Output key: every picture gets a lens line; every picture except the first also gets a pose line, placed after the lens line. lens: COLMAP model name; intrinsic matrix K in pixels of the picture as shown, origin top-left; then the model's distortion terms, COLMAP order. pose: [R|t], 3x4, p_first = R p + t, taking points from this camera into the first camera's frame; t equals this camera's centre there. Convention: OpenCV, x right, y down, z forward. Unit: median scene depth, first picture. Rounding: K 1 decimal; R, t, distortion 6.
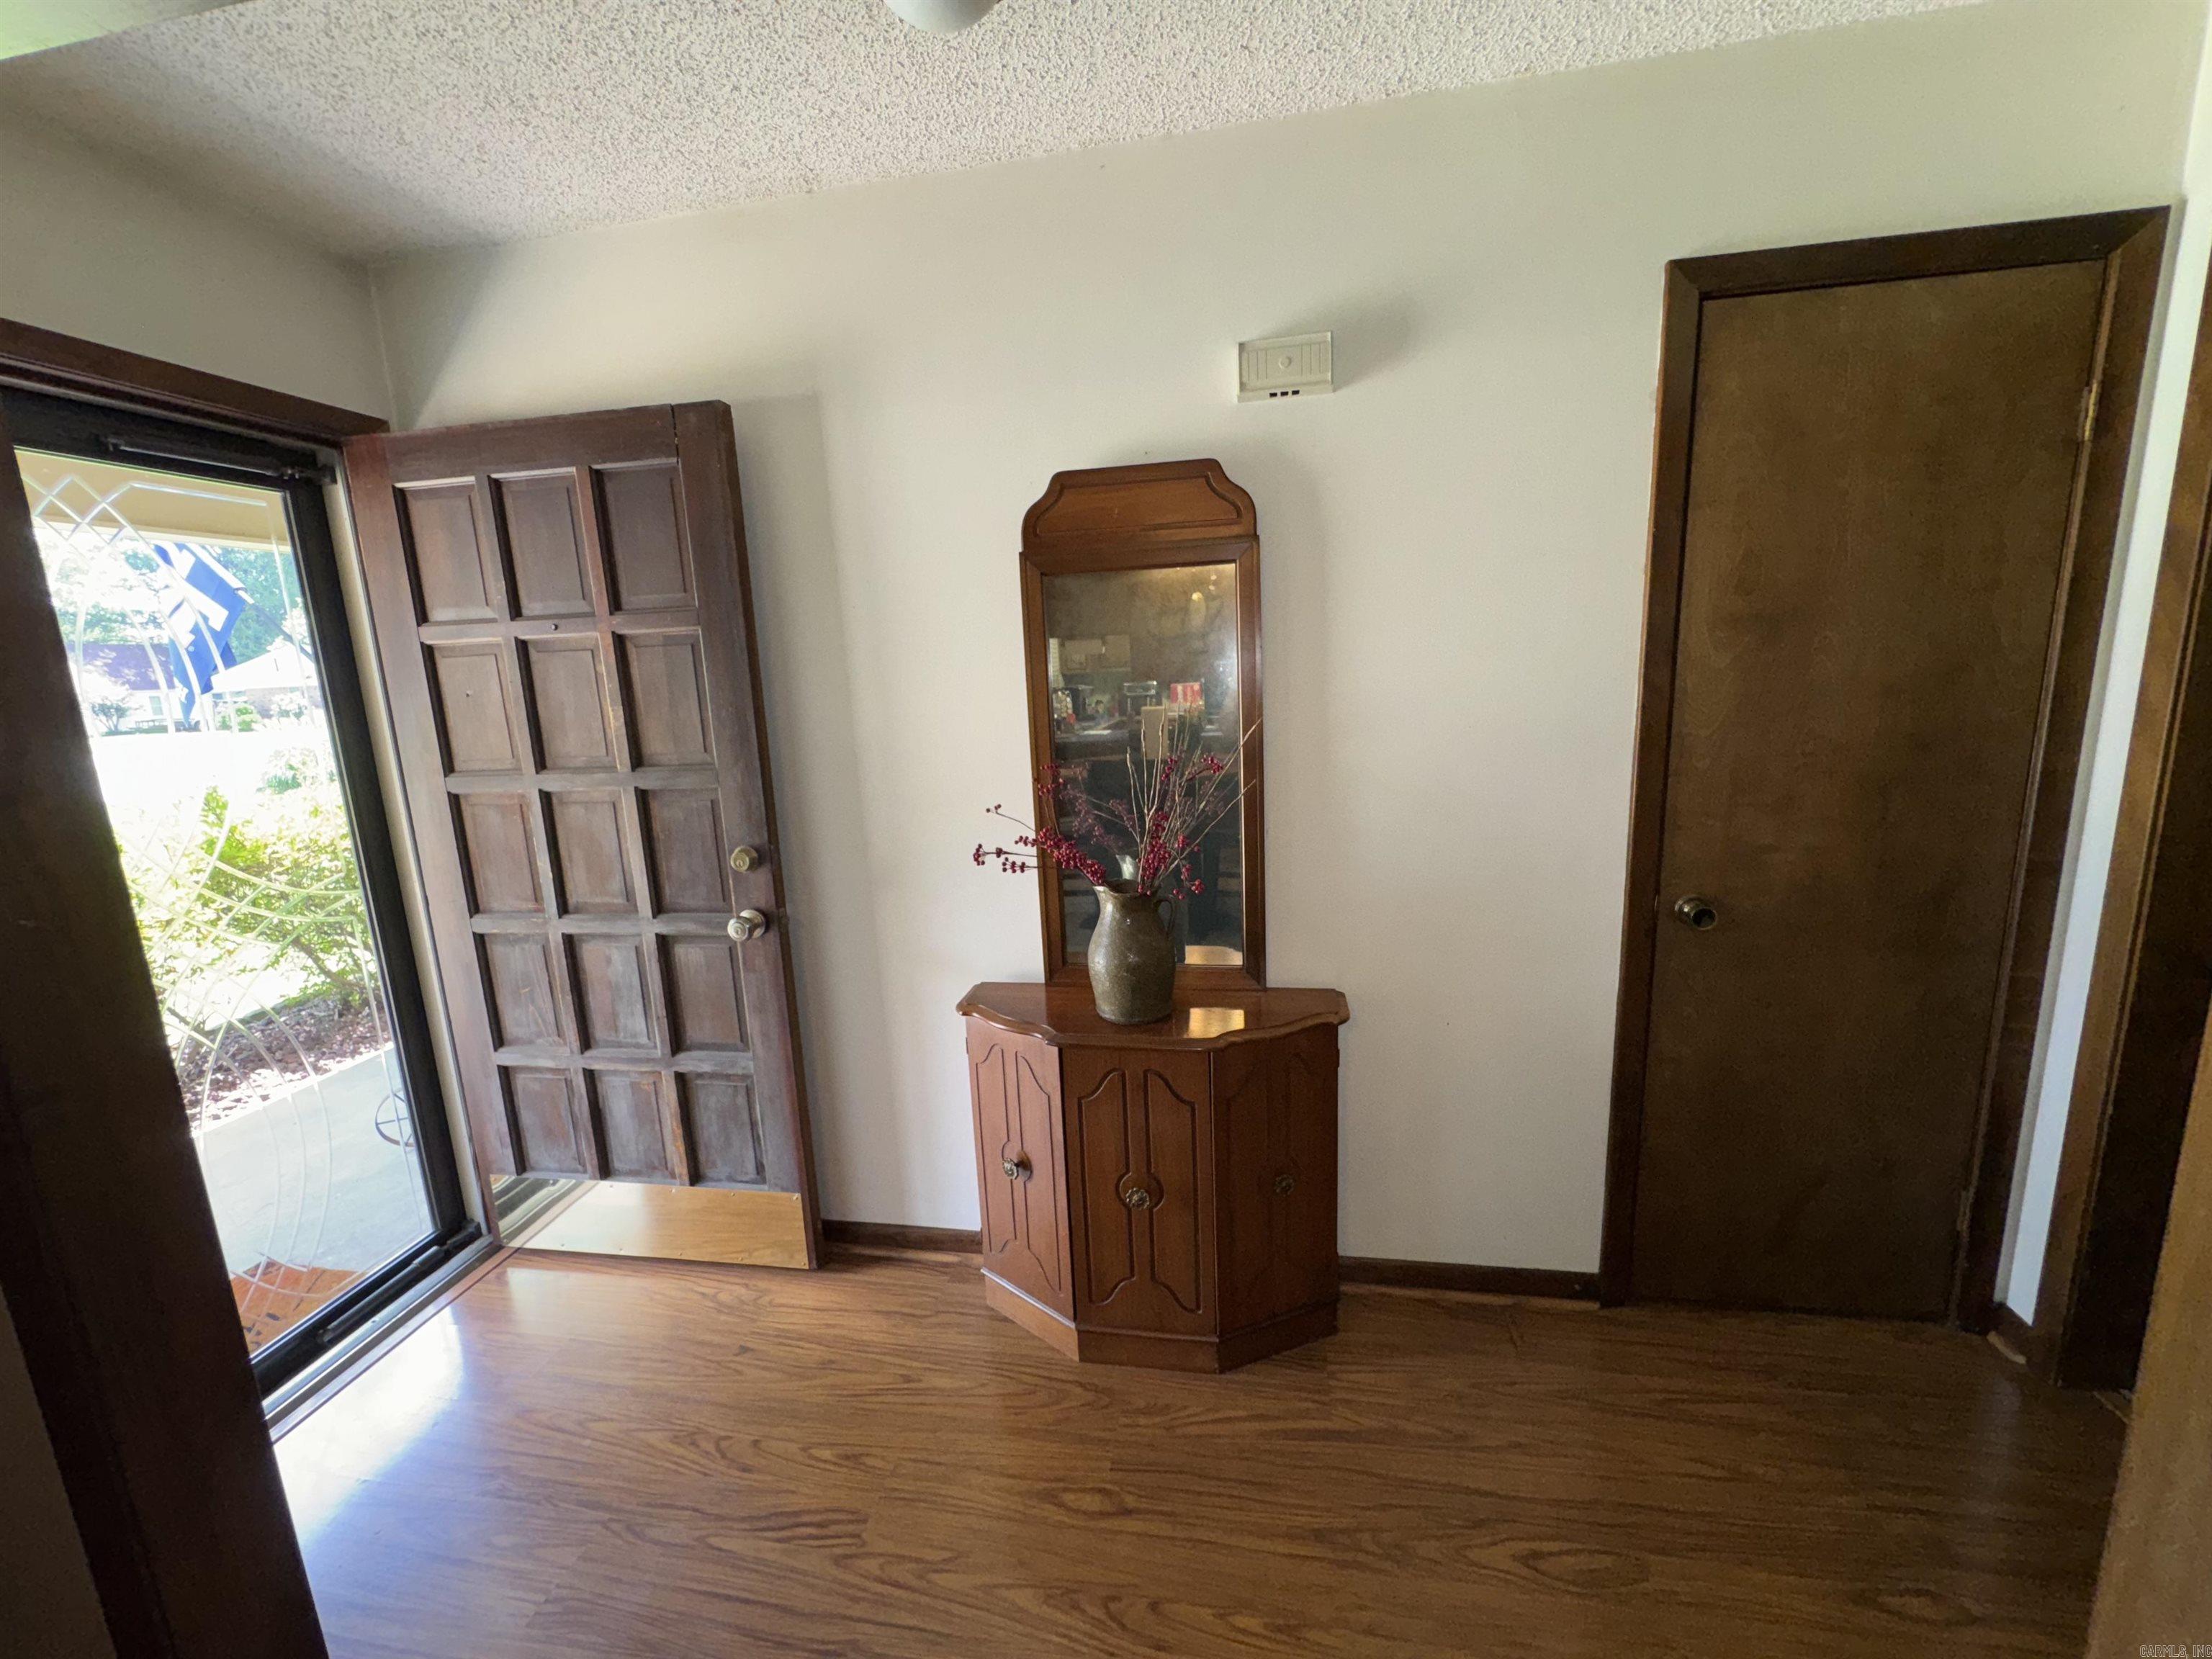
lens RADIAL K [[888.6, 0, 1106.0], [0, 888.6, 829.5], [0, 0, 1]] dist [-0.001367, -0.000175]
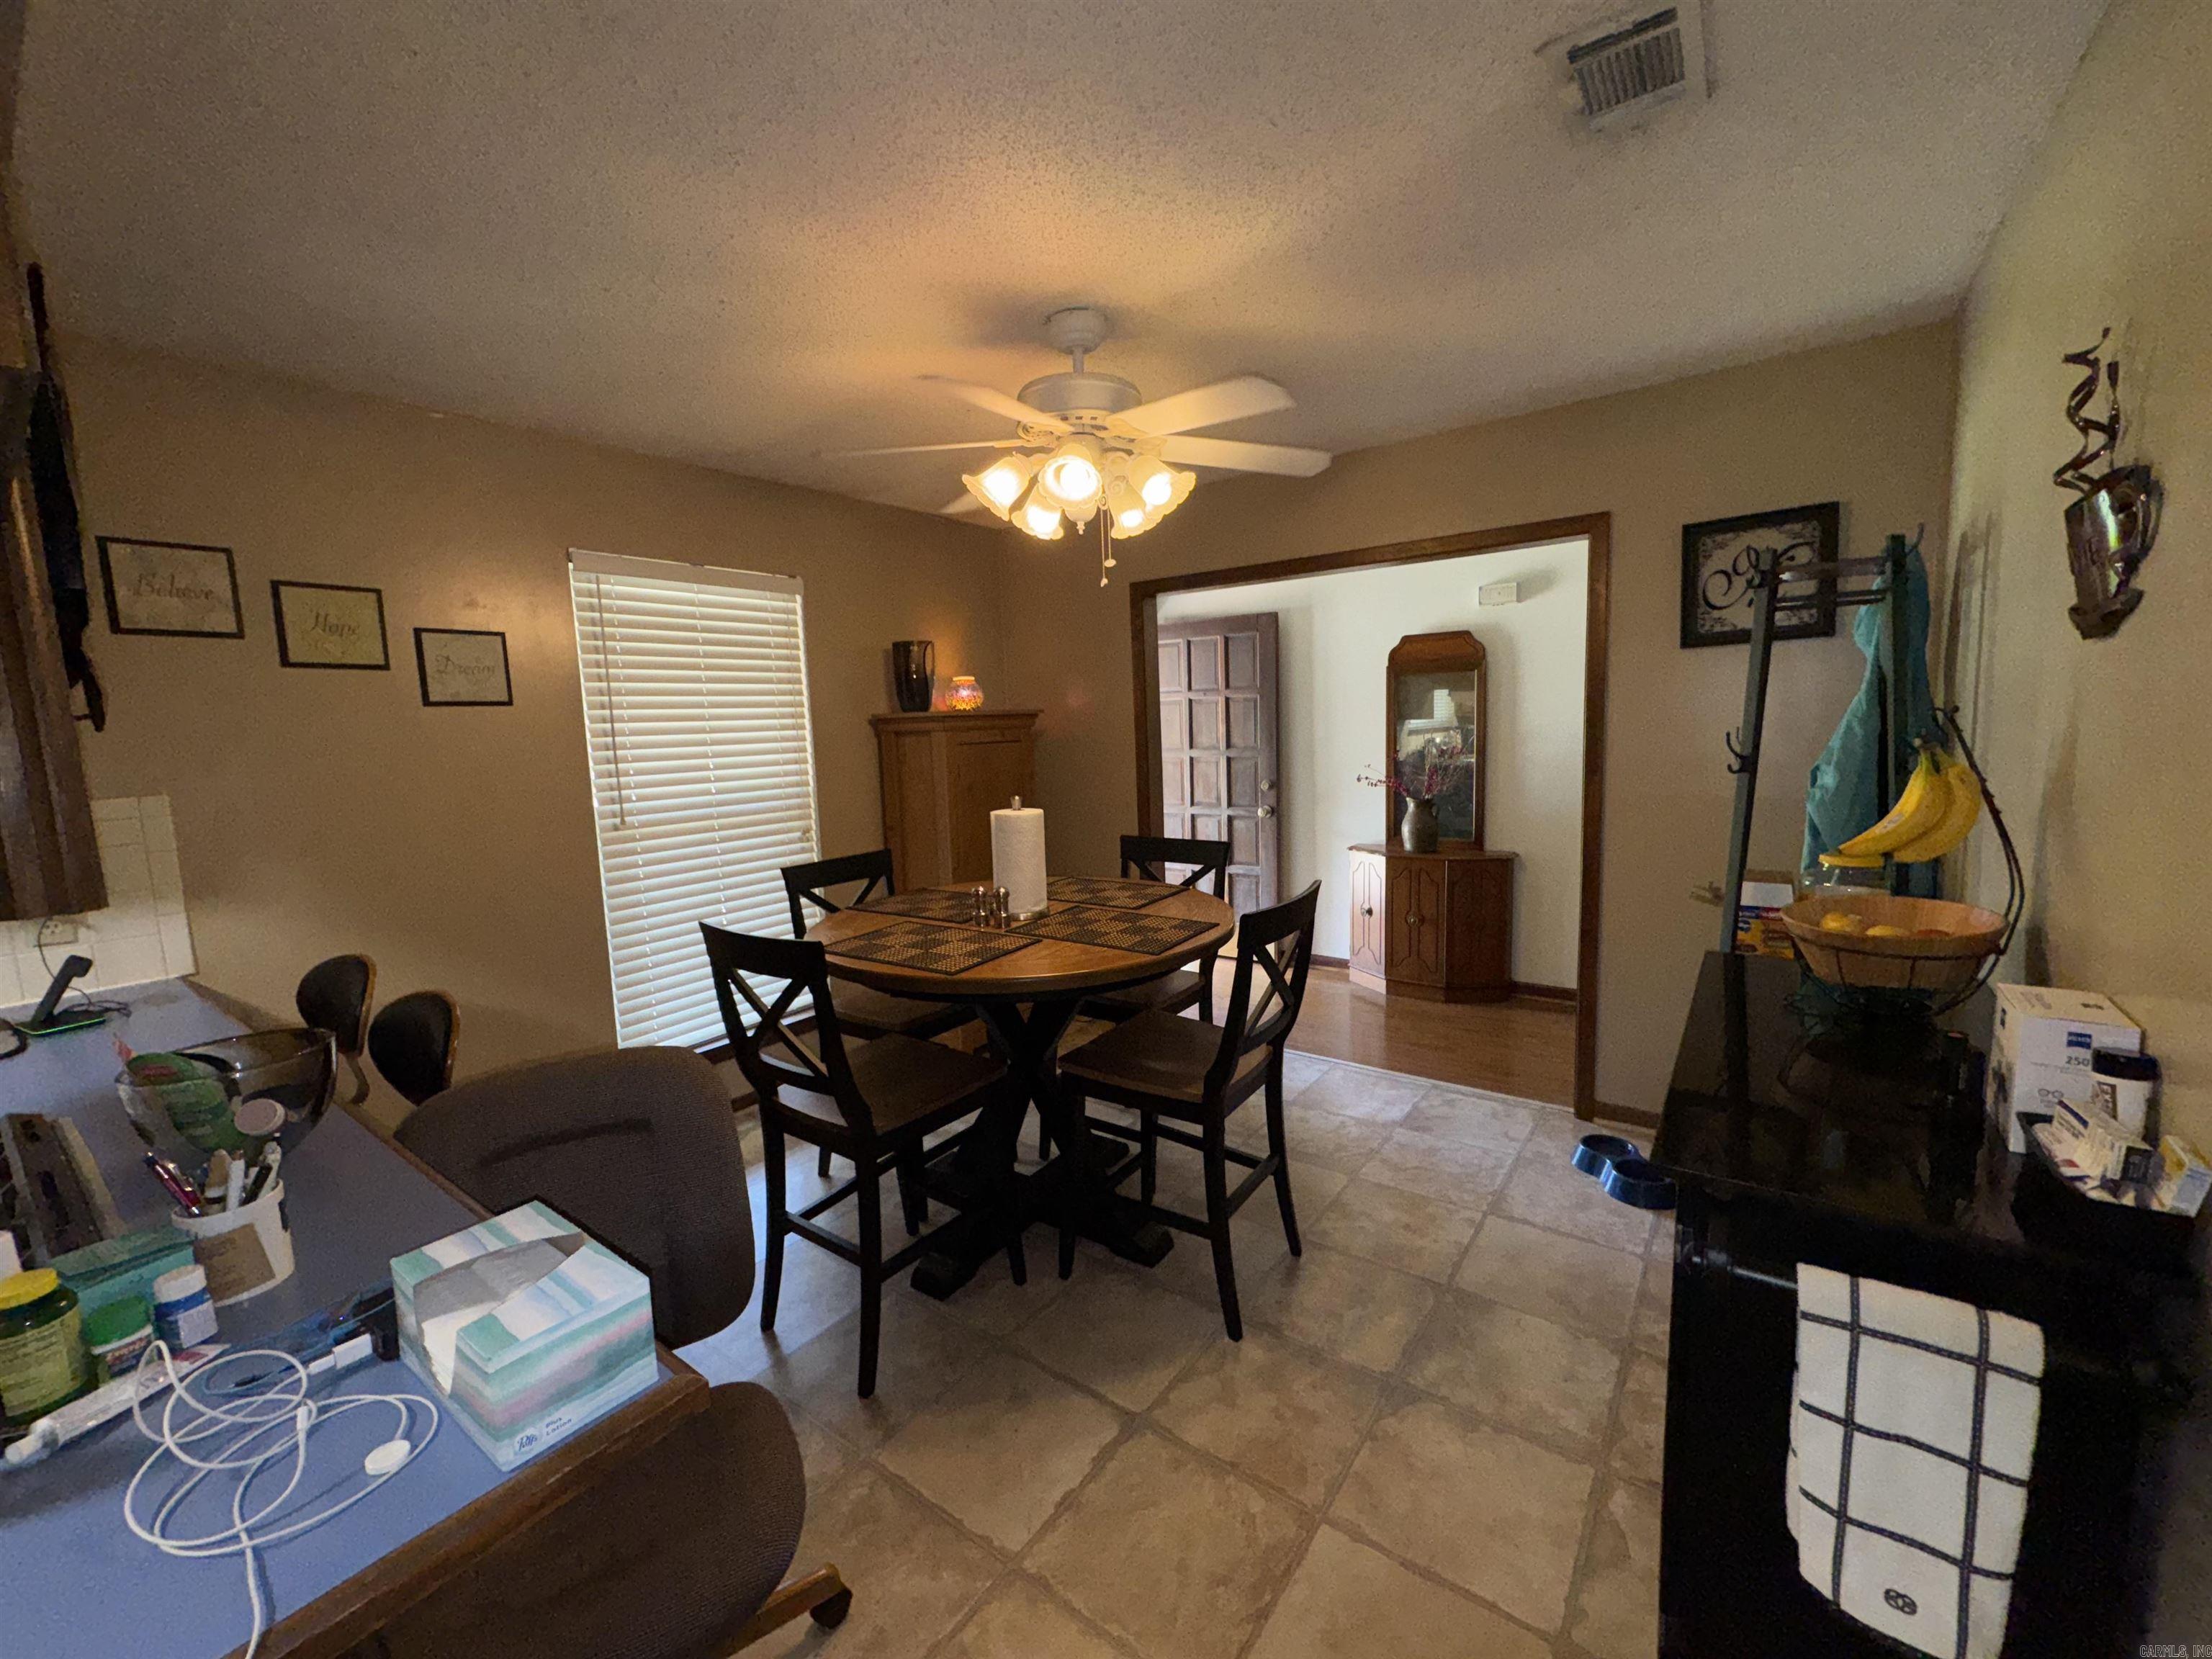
lens RADIAL K [[888.6, 0, 1106.0], [0, 888.6, 829.5], [0, 0, 1]] dist [-0.001367, -0.000175]
pose [[0.896383, 0.069764, -0.437755, 0.297648], [-0.089098, 0.995739, -0.023757, 0.257965], [0.434233, 0.060299, 0.898780, -1.454529]]
